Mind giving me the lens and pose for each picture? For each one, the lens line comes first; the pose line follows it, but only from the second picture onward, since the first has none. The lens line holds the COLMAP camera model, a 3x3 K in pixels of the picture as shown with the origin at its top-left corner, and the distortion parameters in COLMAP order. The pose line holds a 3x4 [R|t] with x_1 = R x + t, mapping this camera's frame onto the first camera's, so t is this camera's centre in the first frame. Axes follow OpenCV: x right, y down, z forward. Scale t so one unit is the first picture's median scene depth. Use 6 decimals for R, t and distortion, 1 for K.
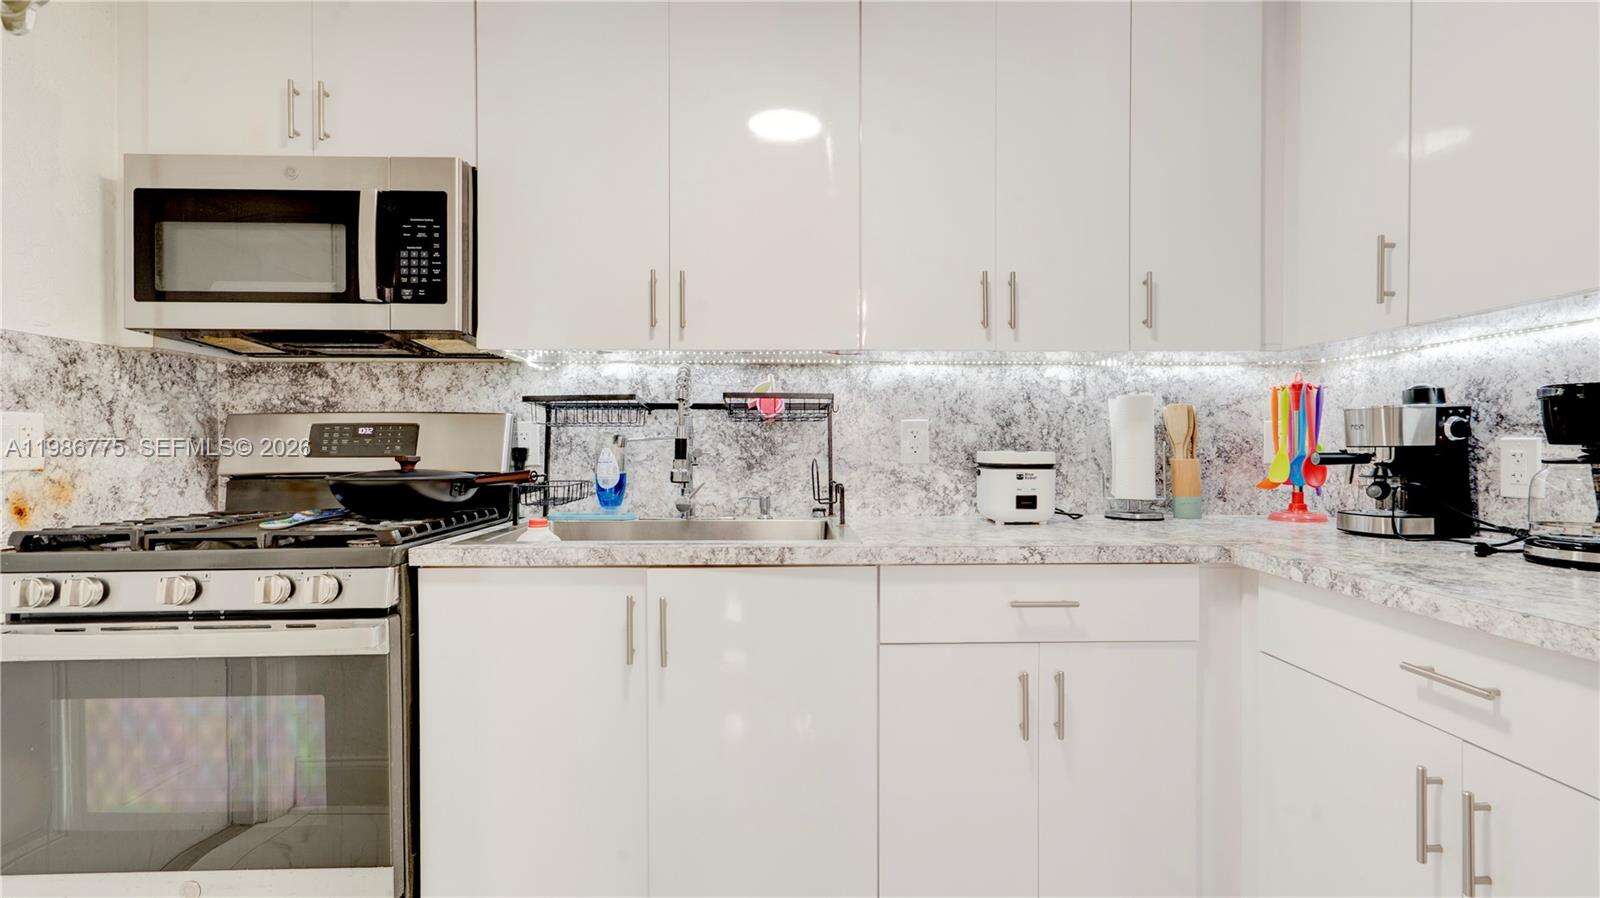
lens RADIAL K [[743.9, 0, 806.7], [0, 743.9, 442.6], [0, 0, 1]] dist [0.000037, 0.001939]
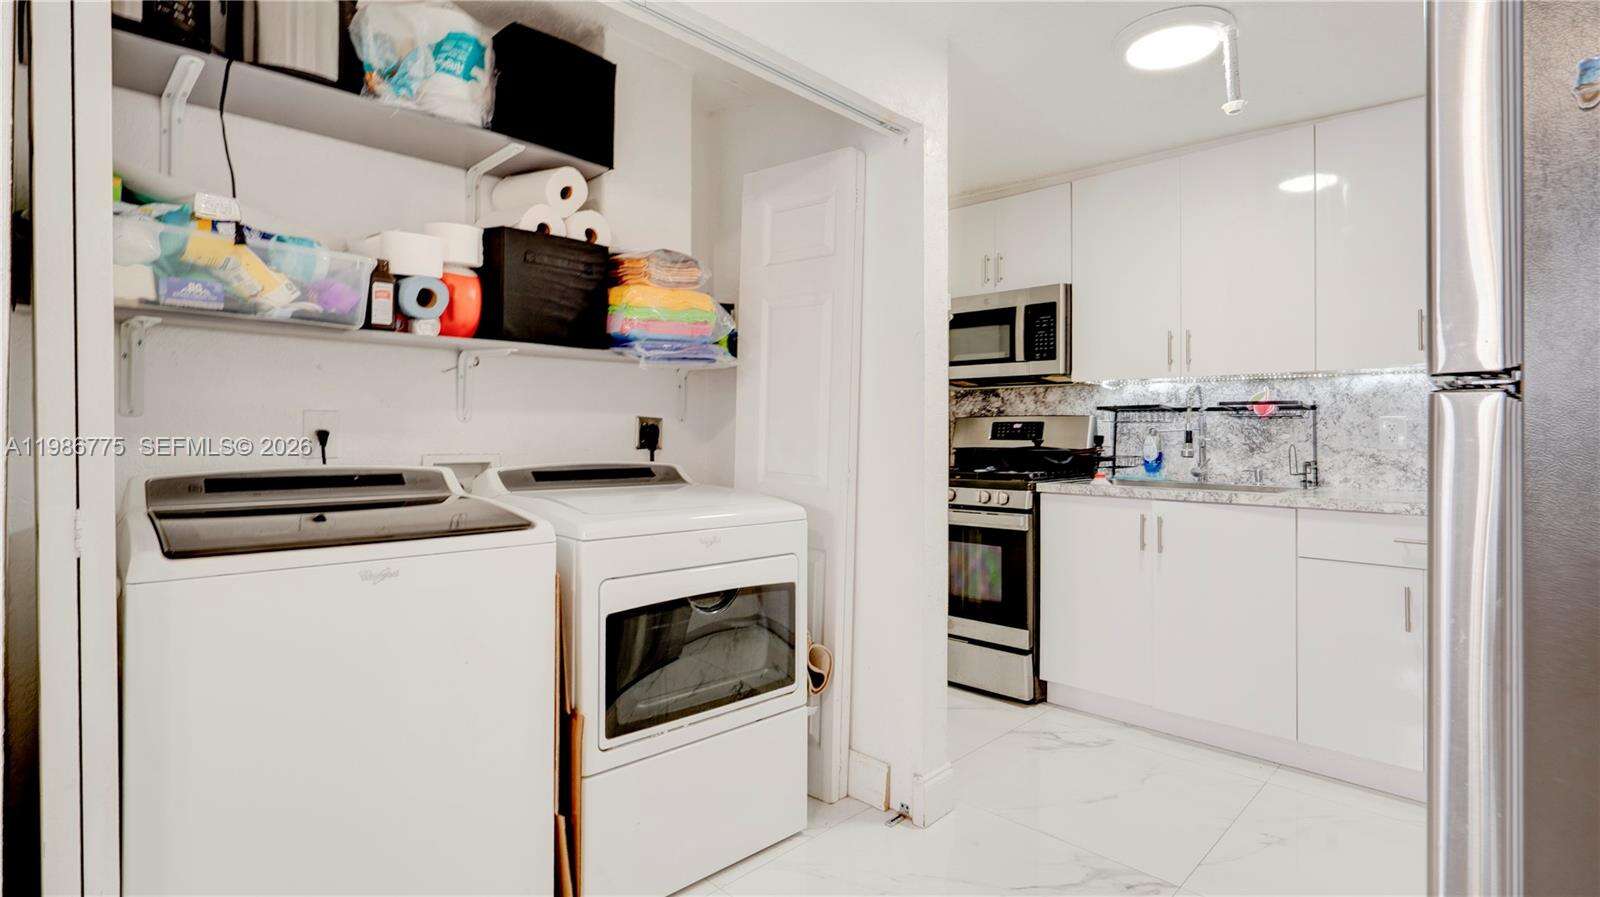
lens RADIAL K [[772.8, 0, 811.4], [0, 772.8, 434.2], [0, 0, 1]] dist [0.000163, 0.000065]
pose [[0.702862, 0.005919, -0.711302, 0.418300], [-0.001311, 0.999974, 0.007025, -0.007986], [0.711325, -0.004005, 0.702851, -0.723426]]
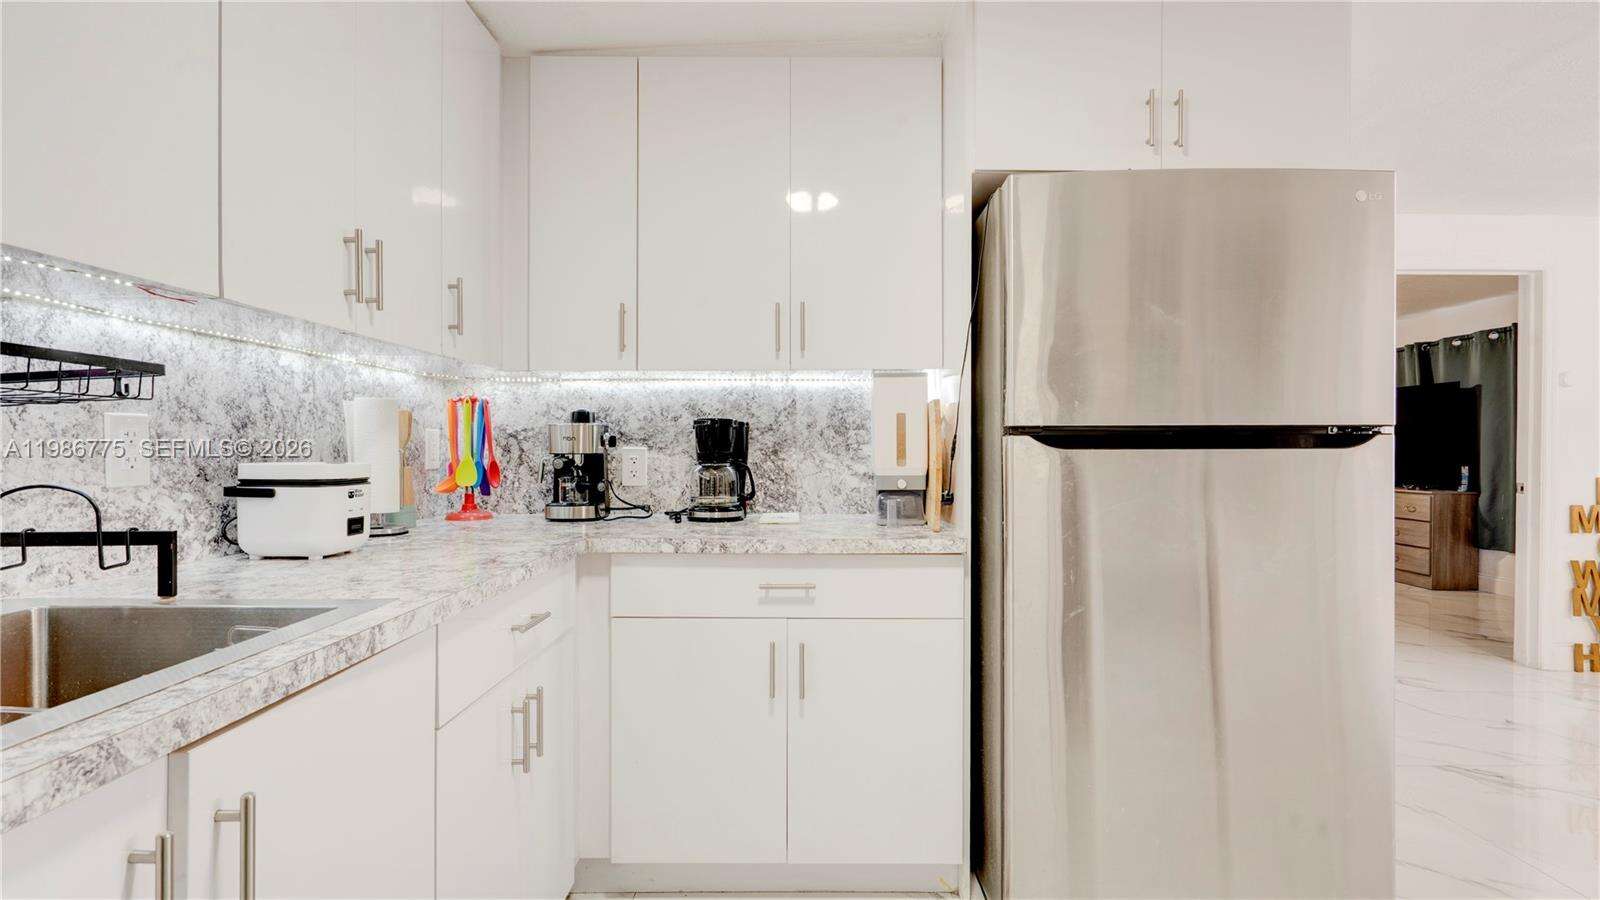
lens RADIAL K [[743.9, 0, 816.5], [0, 743.9, 453.7], [0, 0, 1]] dist [0.000037, 0.001939]
pose [[0.019258, -0.007678, 0.999785, -0.470459], [-0.006521, 0.999948, 0.007805, -0.006759], [-0.999793, -0.006670, 0.019207, 0.461369]]
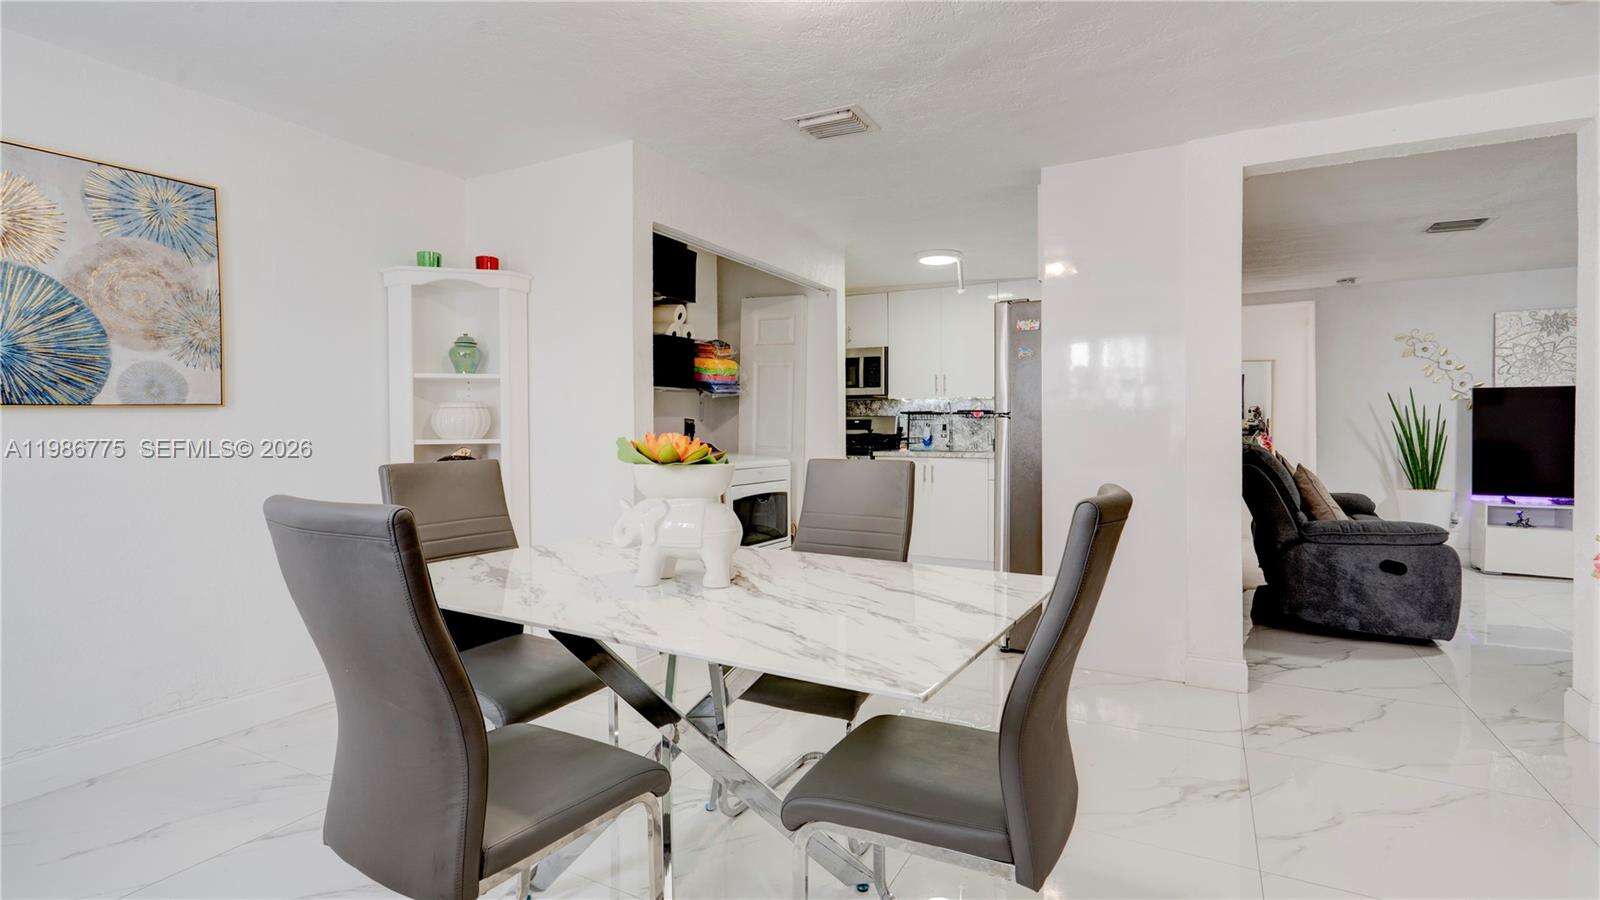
lens RADIAL K [[772.8, 0, 791.2], [0, 772.8, 440.2], [0, 0, 1]] dist [0.000163, 0.000065]
pose [[0.861821, 0.010672, -0.507101, 0.906860], [0.002843, 0.999661, 0.025868, -0.023863], [0.507205, -0.023735, 0.861499, -2.127363]]
